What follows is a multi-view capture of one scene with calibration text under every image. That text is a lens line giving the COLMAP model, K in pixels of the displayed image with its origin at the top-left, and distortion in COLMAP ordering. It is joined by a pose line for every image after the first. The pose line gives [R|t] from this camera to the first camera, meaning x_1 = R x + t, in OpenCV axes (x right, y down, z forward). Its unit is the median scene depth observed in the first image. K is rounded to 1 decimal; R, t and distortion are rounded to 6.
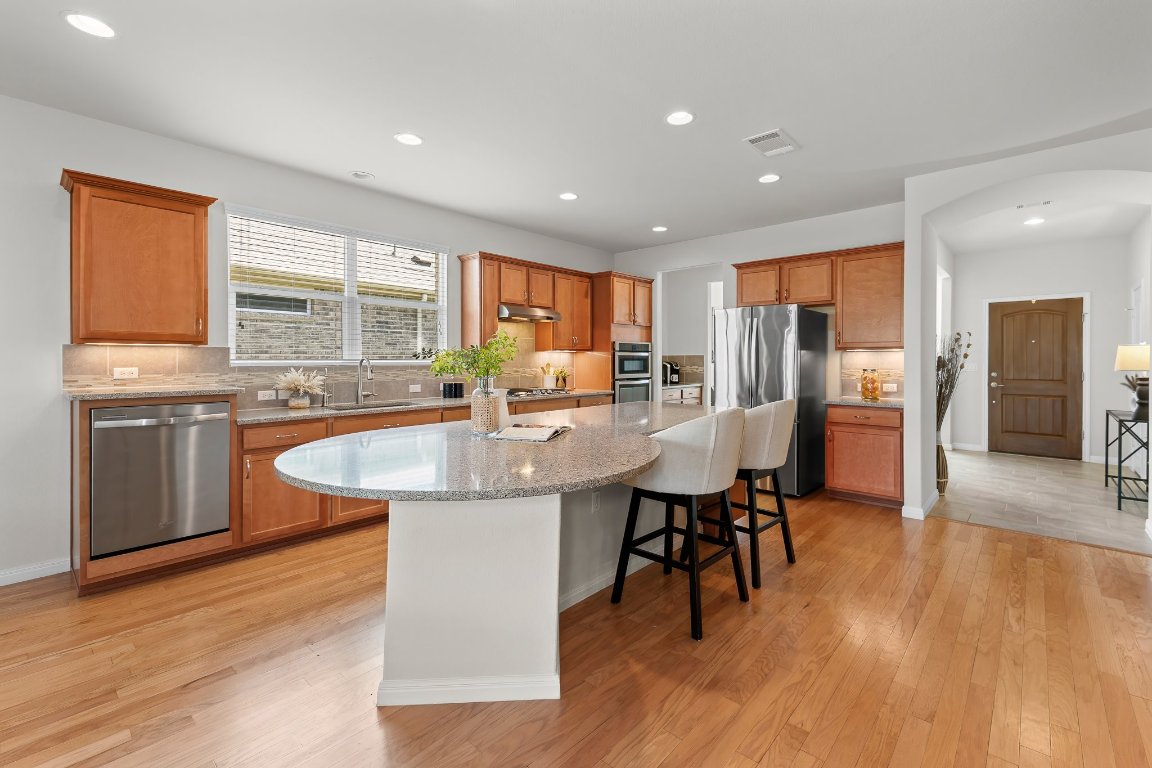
lens RADIAL K [[499.7, 0, 578.1], [0, 499.7, 366.2], [0, 0, 1]] dist [-0.000533, -0.000303]
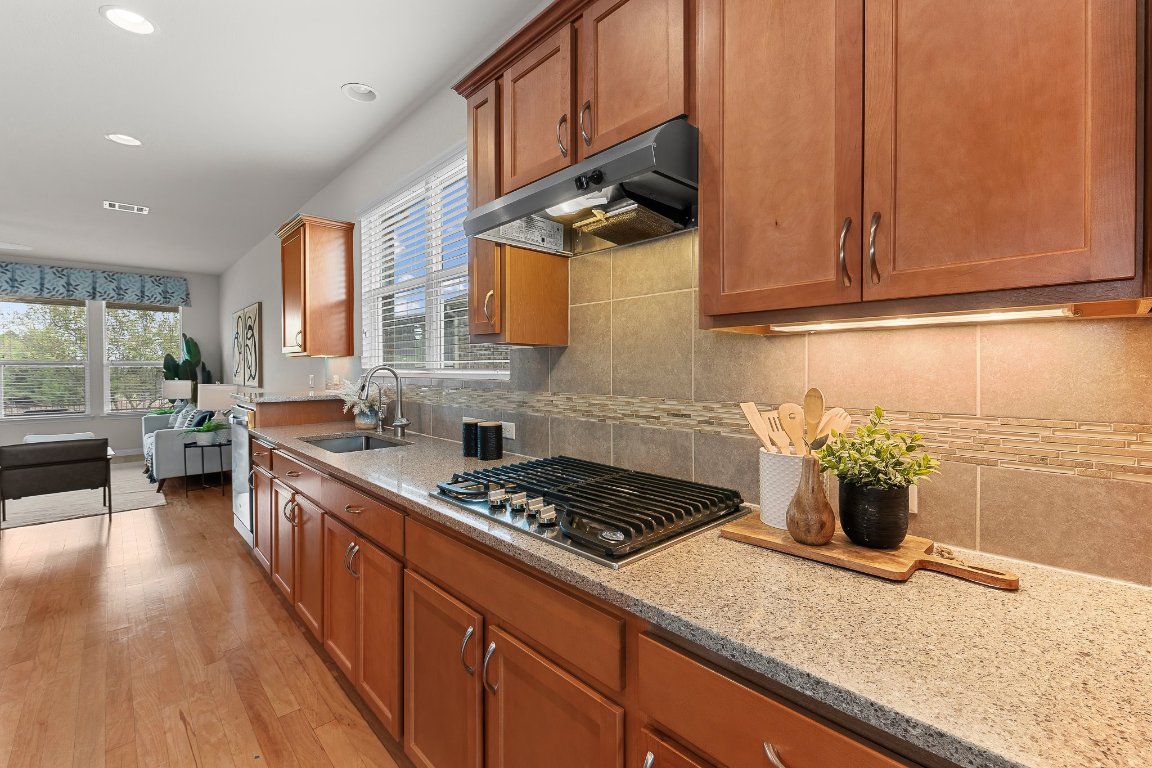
lens RADIAL K [[496.1, 0, 576.1], [0, 496.1, 372.3], [0, 0, 1]] dist [0.000307, -0.000248]
pose [[-0.079061, 0.007911, -0.996838, 0.188313], [-0.014022, 0.999861, 0.009047, -0.016576], [0.996771, 0.014693, -0.078939, 1.206012]]
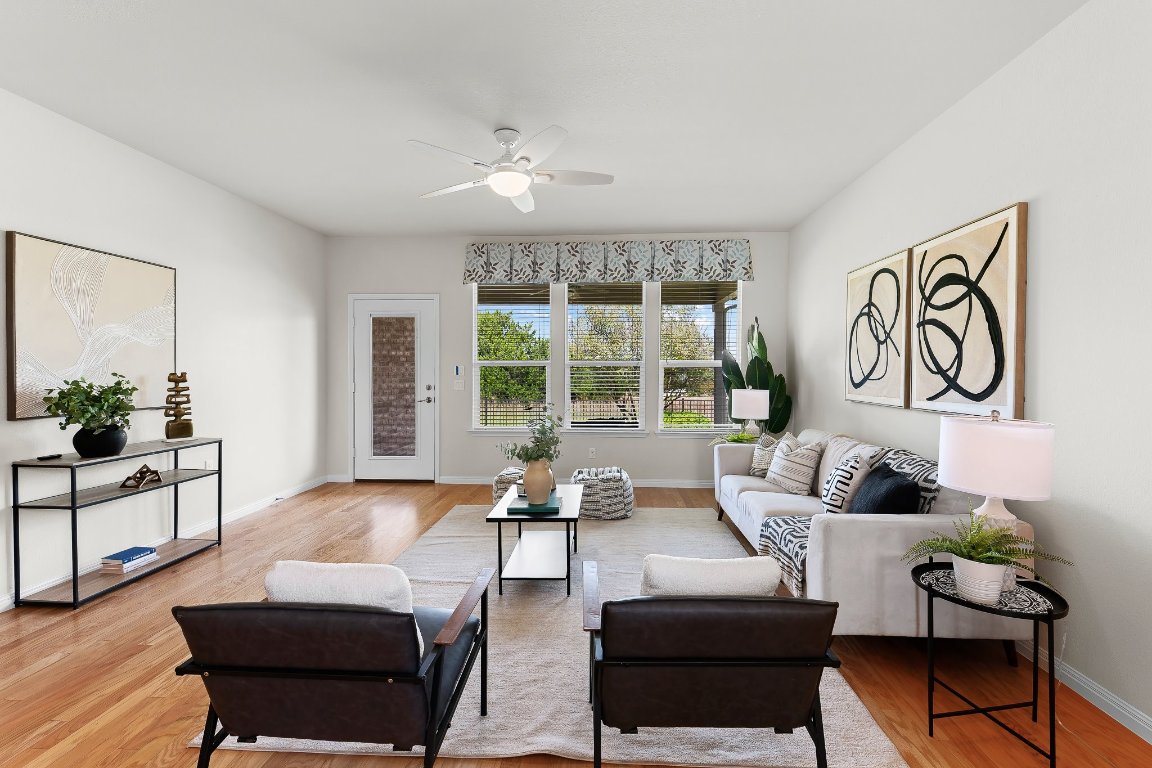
lens RADIAL K [[503.0, 0, 575.6], [0, 503.0, 376.5], [0, 0, 1]] dist [0.000401, -0.000119]
pose [[-0.786009, 0.001441, -0.618213, -0.371083], [-0.016907, 0.999573, 0.023825, -0.004791], [0.617983, 0.029179, -0.785649, 0.392824]]
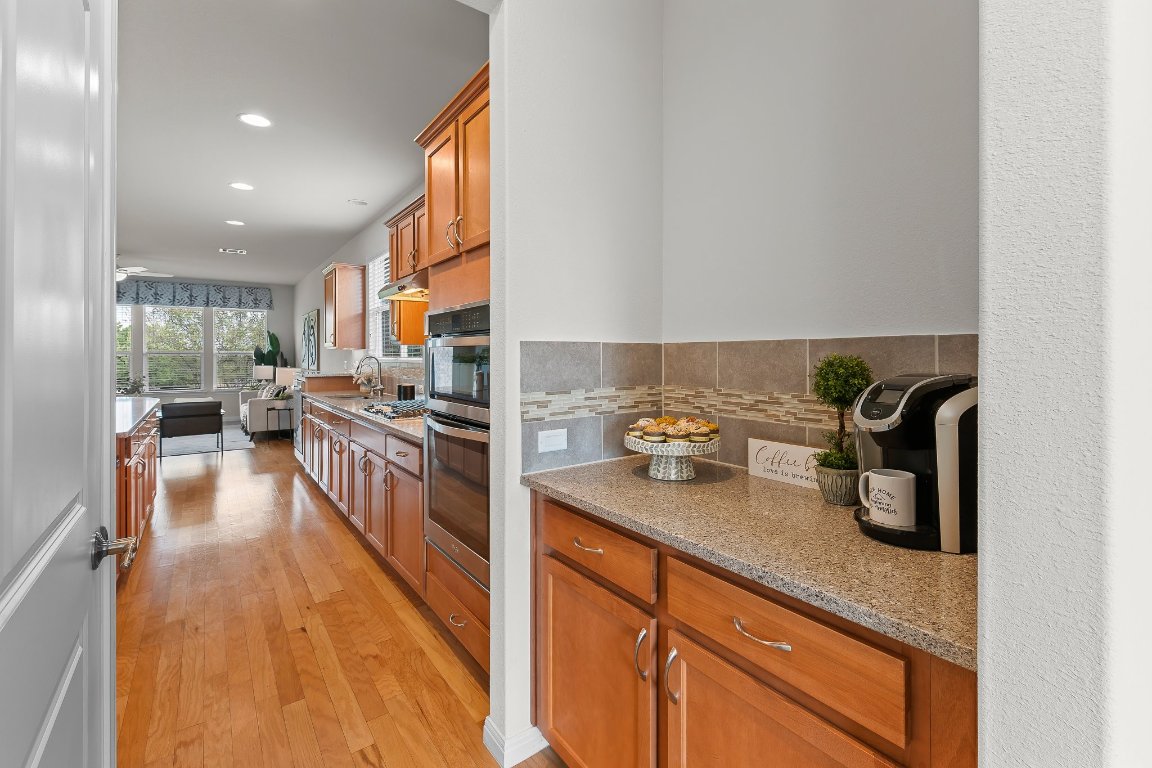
lens RADIAL K [[504.9, 0, 582.6], [0, 504.9, 354.5], [0, 0, 1]] dist [0.001621, -0.000156]
pose [[-0.192160, -0.003617, -0.981357, 0.581543], [-0.014034, 0.999901, -0.000937, -0.023424], [0.981263, 0.013592, -0.192191, 1.579854]]
